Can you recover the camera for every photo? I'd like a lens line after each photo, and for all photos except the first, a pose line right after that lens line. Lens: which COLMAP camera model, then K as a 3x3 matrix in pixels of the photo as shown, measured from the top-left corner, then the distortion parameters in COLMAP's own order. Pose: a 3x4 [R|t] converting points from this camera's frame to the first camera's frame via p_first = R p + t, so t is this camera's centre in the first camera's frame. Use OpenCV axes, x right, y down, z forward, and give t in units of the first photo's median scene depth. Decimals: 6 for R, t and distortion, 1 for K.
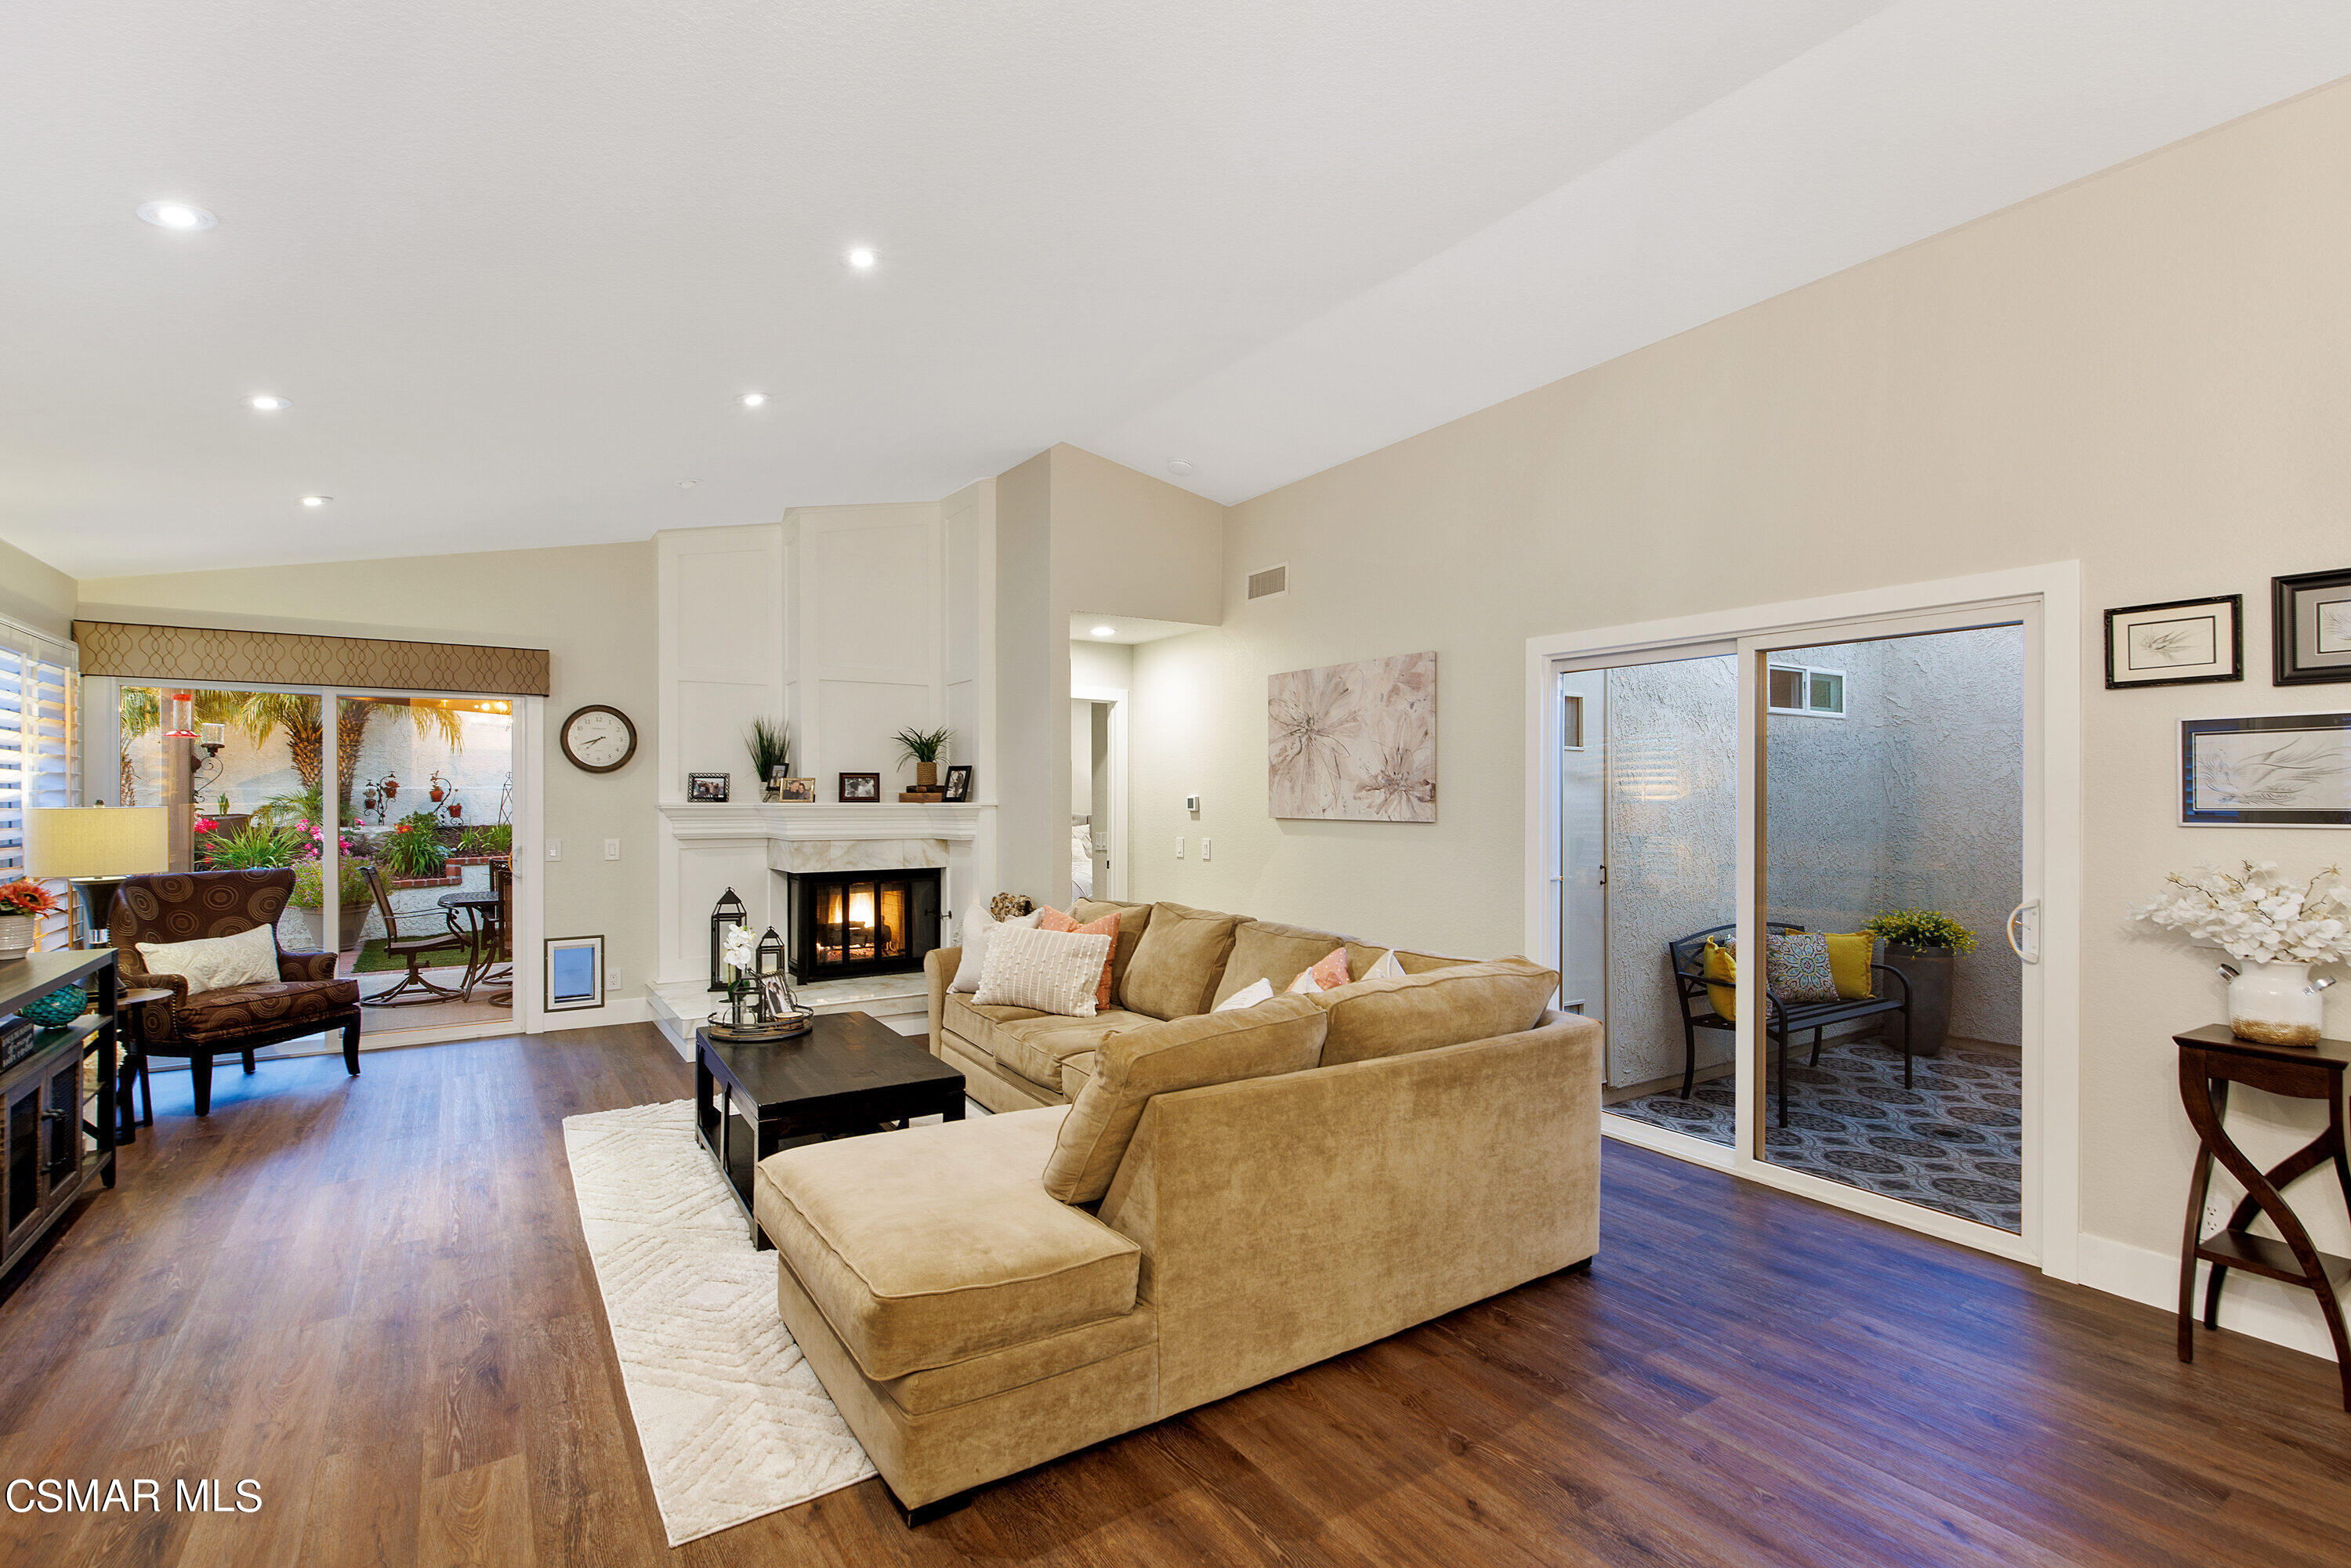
lens RADIAL K [[1062.6, 0, 1173.4], [0, 1062.6, 796.0], [0, 0, 1]] dist [0.007000, -0.003049]
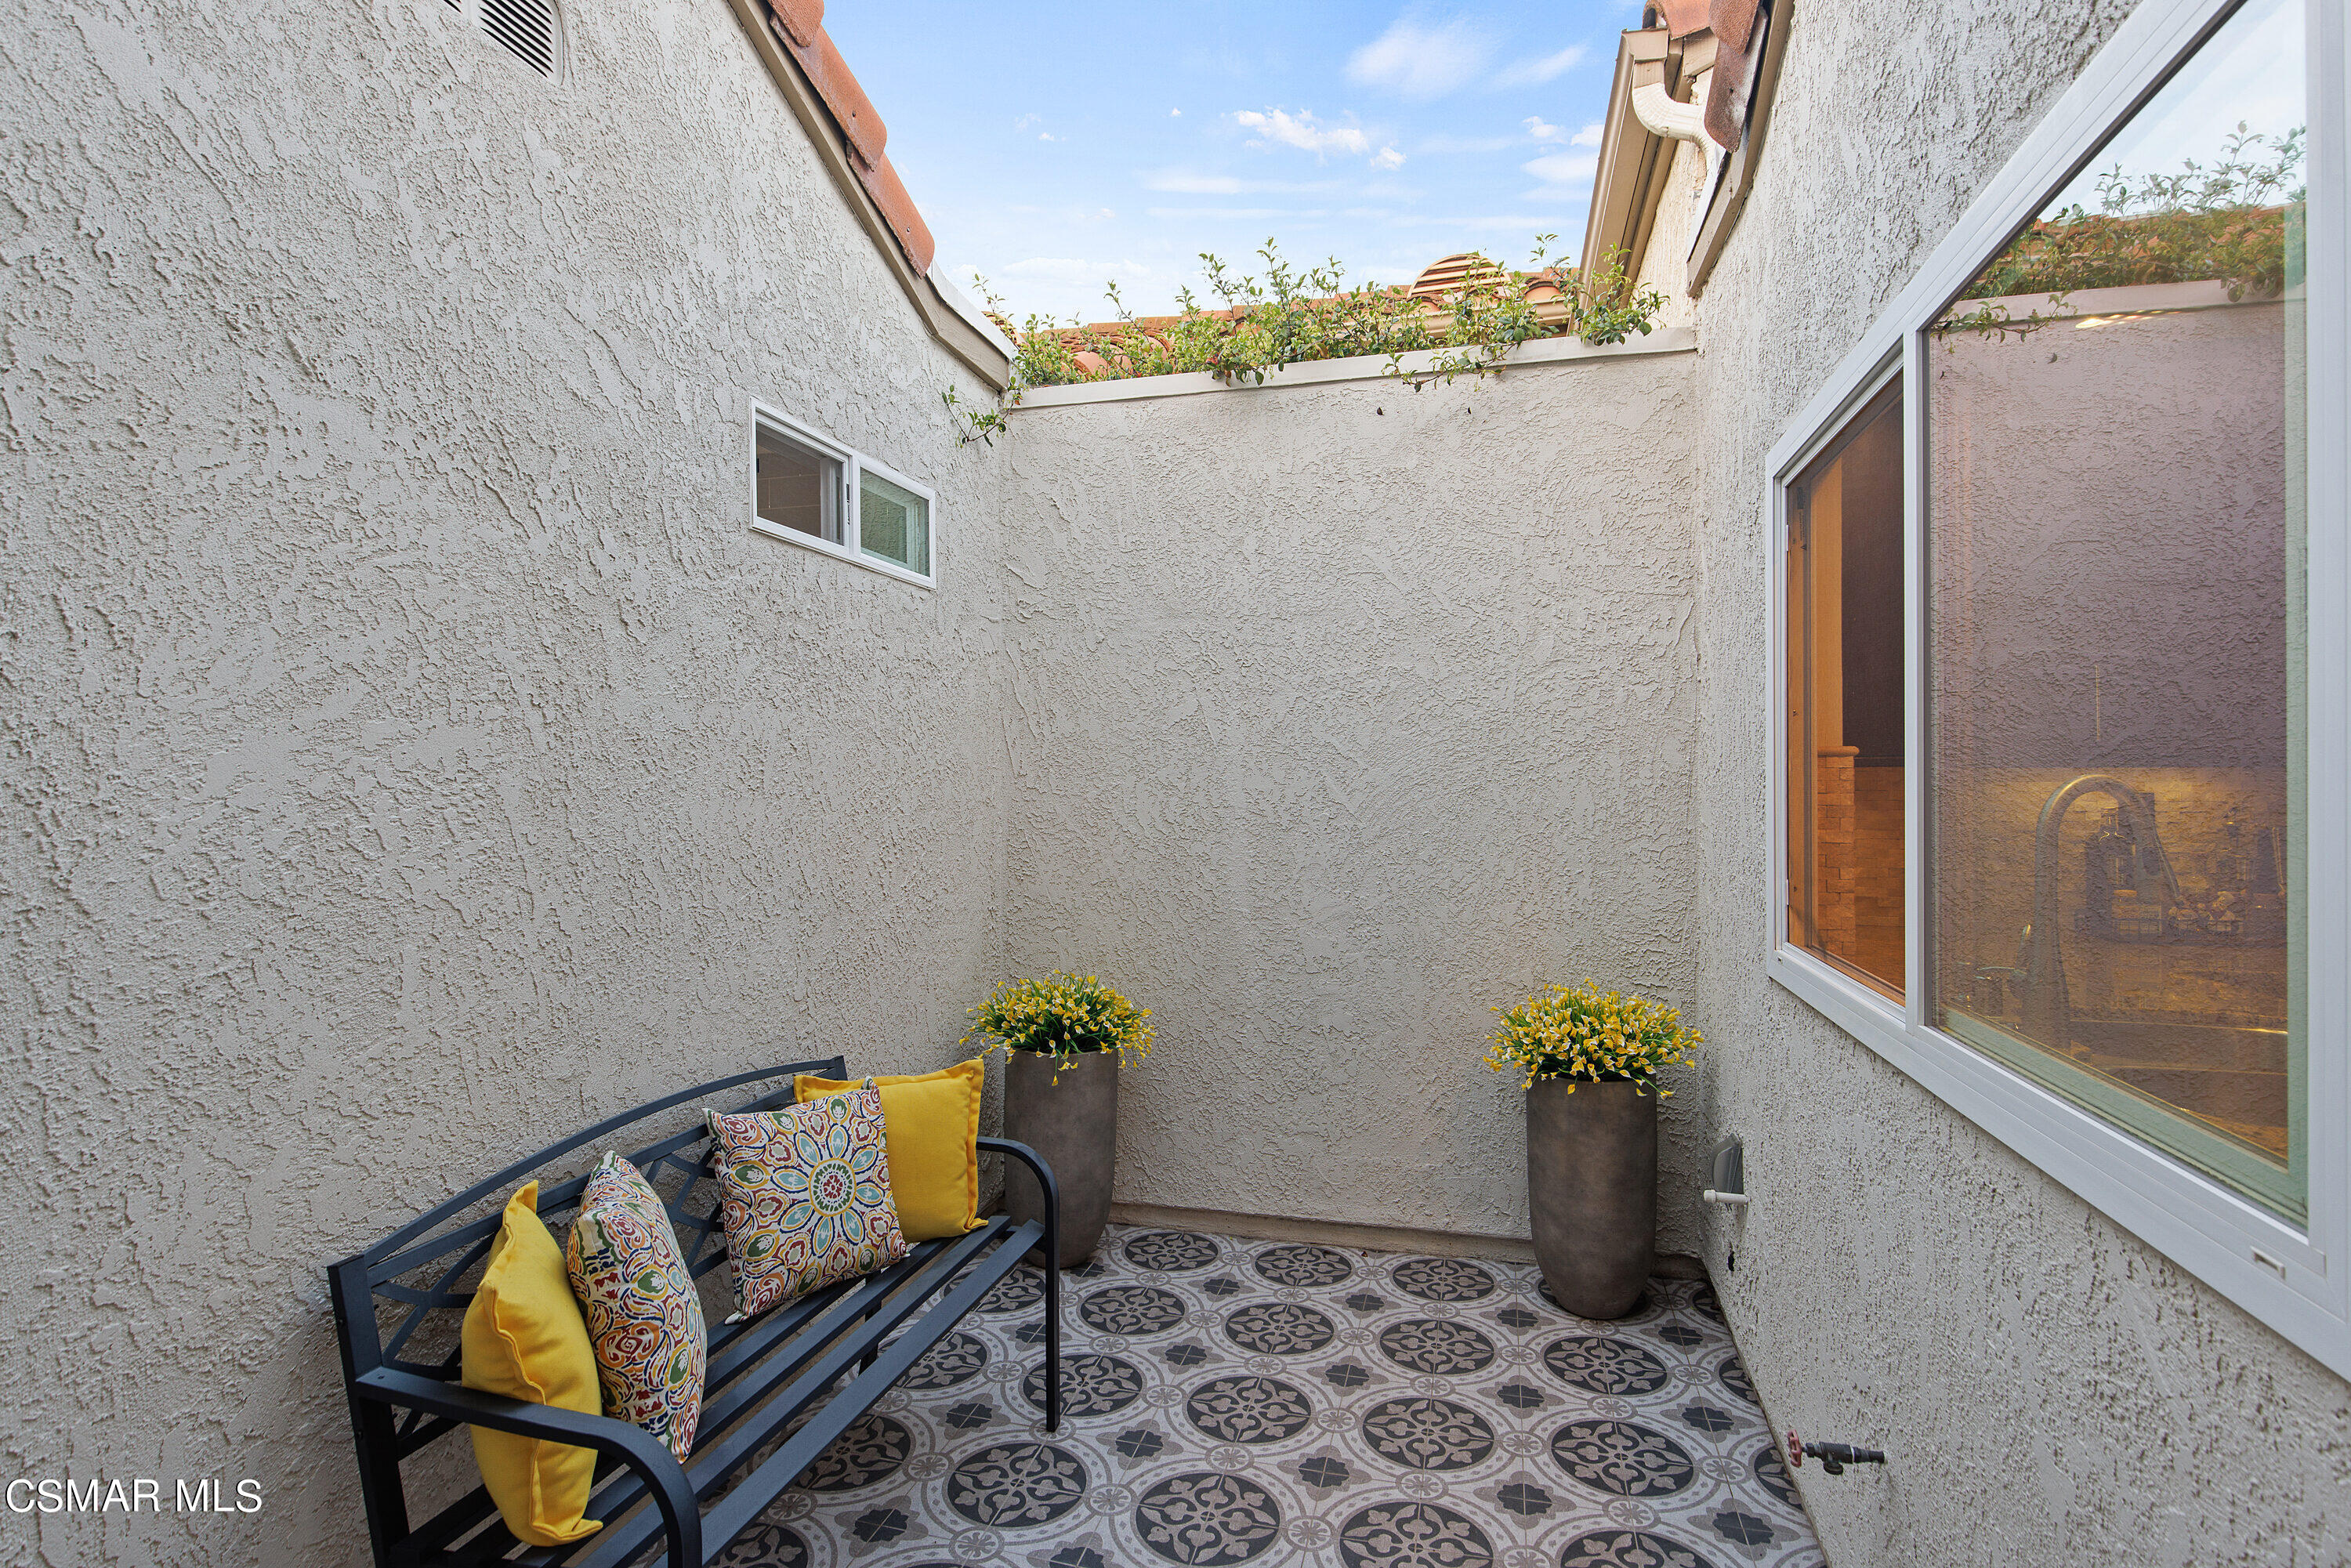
lens RADIAL K [[1218.8, 0, 1163.8], [0, 1218.8, 784.2], [0, 0, 1]] dist [0.002758, -0.000215]
pose [[0.754193, -0.006556, 0.656620, 0.363975], [0.006739, 0.999975, 0.002244, 0.014763], [-0.656618, 0.002733, 0.754218, 0.542692]]
